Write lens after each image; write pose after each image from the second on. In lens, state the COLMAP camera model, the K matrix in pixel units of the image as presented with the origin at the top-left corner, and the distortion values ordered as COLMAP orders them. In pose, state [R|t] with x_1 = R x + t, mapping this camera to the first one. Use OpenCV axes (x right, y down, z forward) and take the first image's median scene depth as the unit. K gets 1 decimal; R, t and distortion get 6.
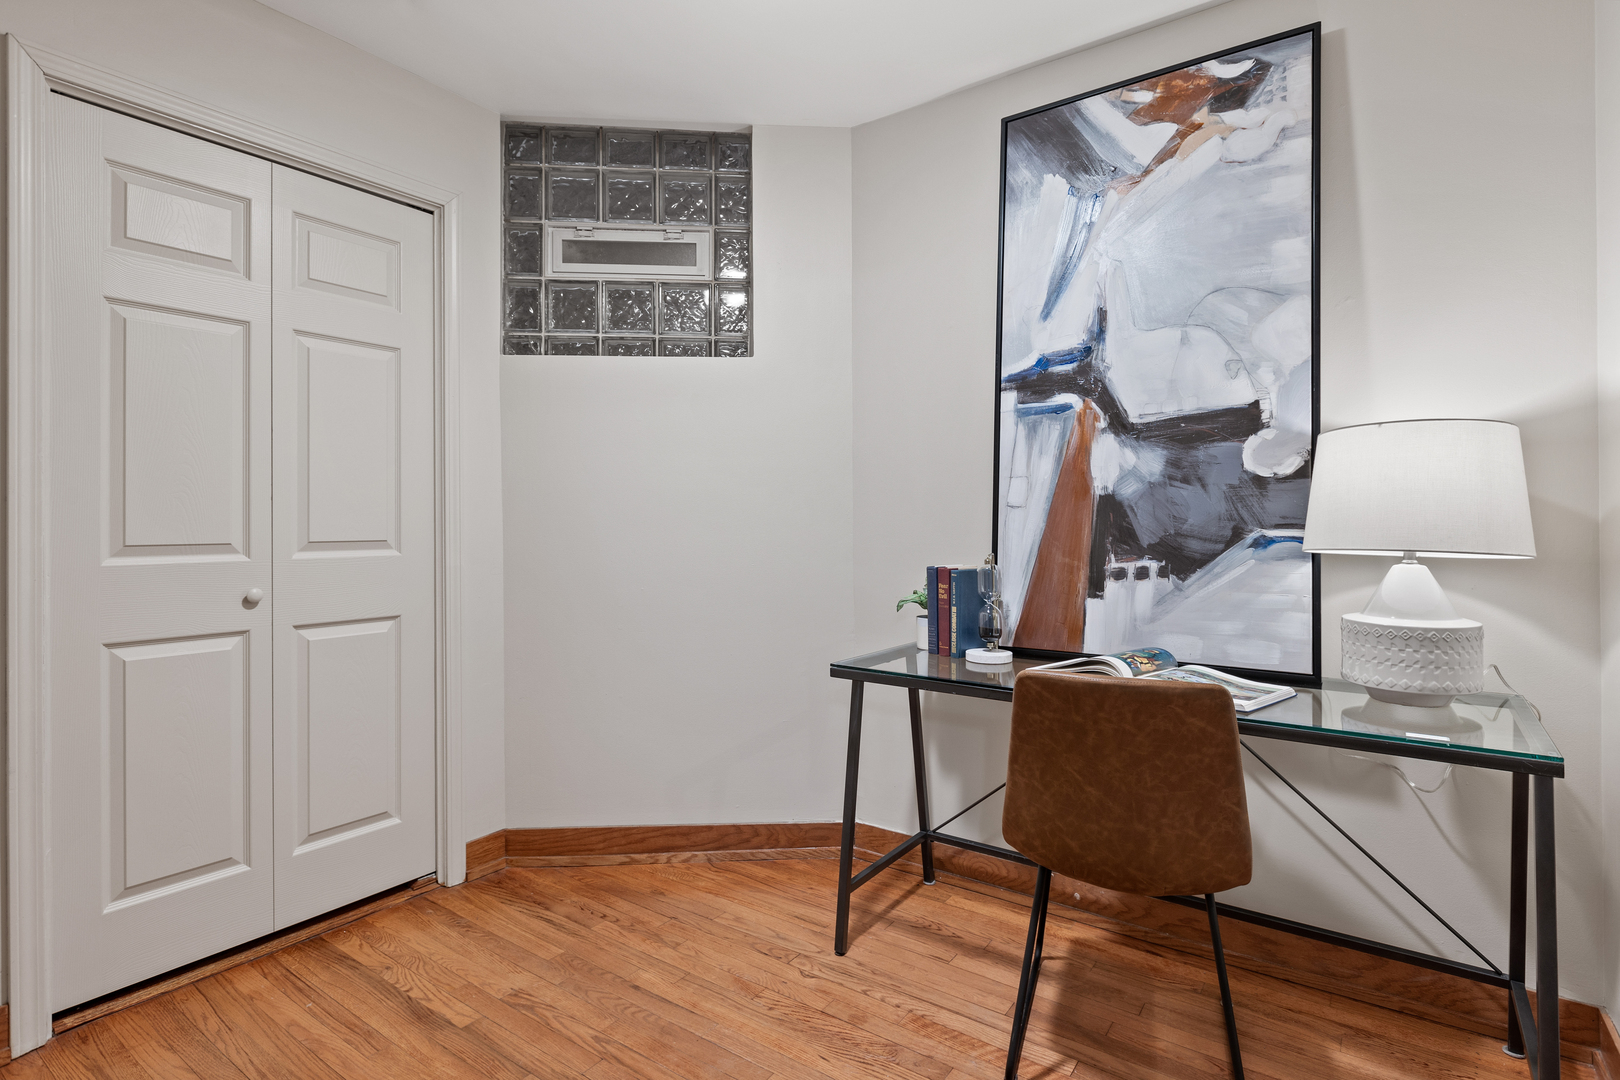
lens RADIAL K [[808.9, 0, 810.0], [0, 808.9, 540.0], [0, 0, 1]] dist [0.000632, 0.000031]
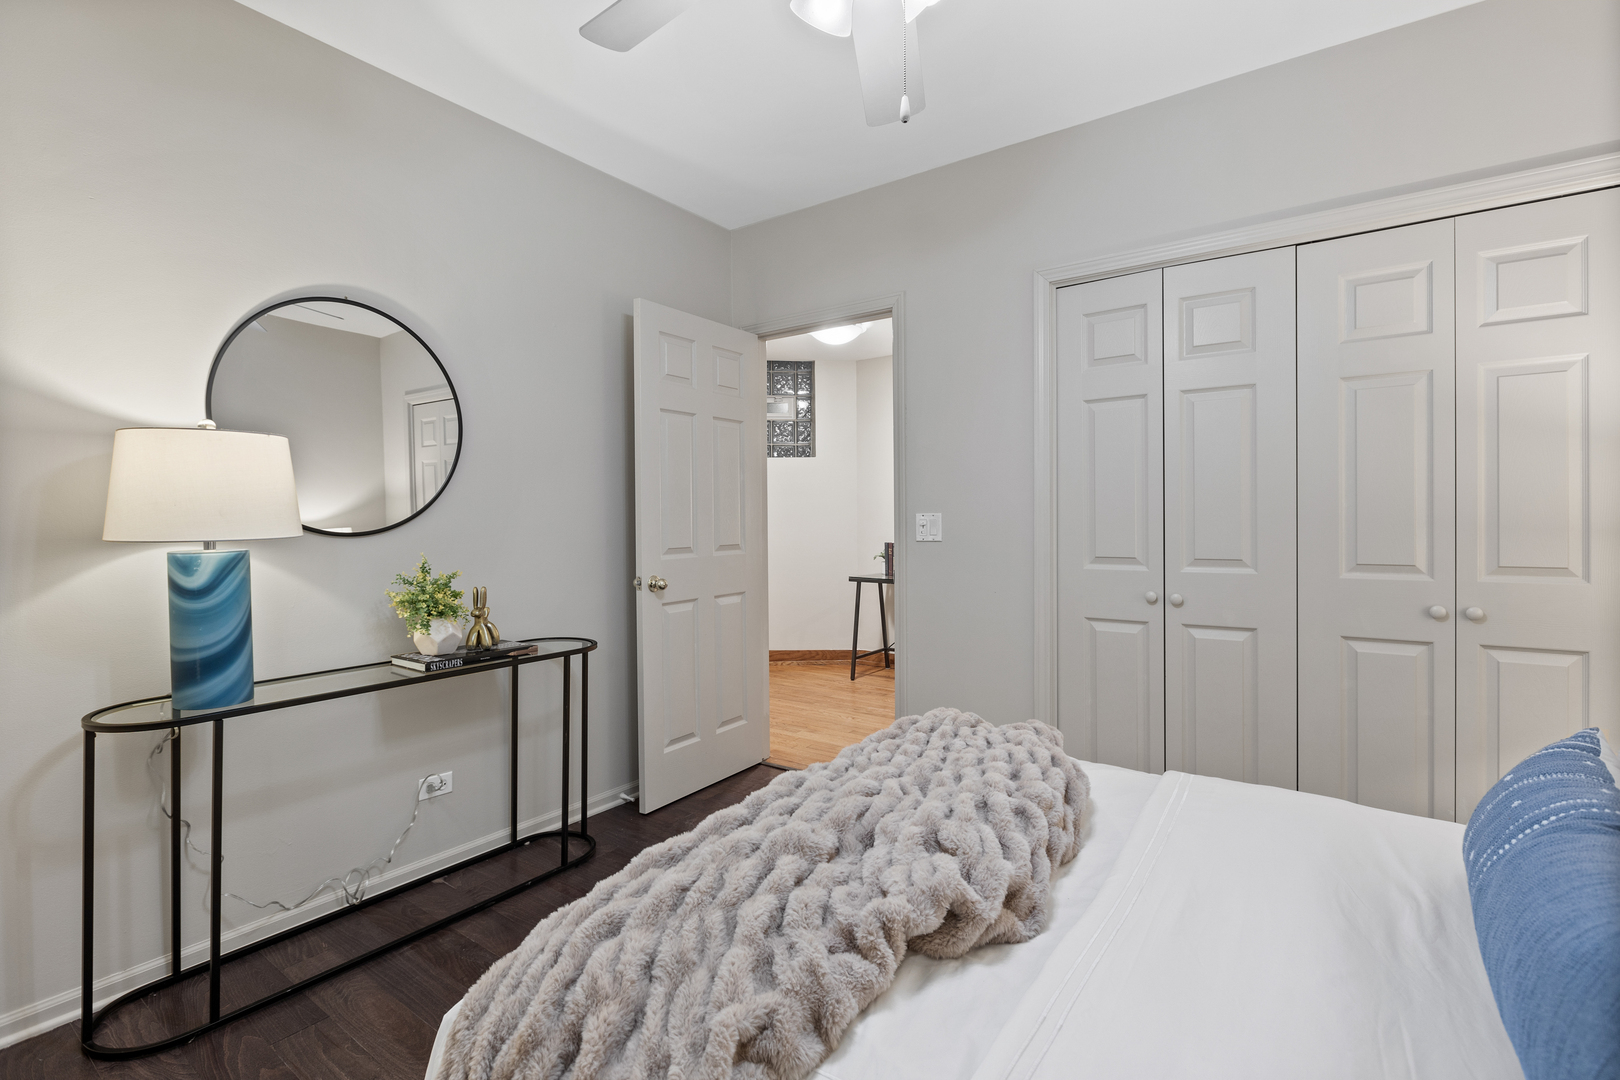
lens RADIAL K [[759.5, 0, 810.0], [0, 759.5, 540.0], [0, 0, 1]] dist [-0.000184, -0.000005]
pose [[0.999968, -0.001428, -0.007819, -0.075538], [0.001465, 0.999988, 0.004775, 0.010173], [0.007812, -0.004786, 0.999958, -1.377216]]
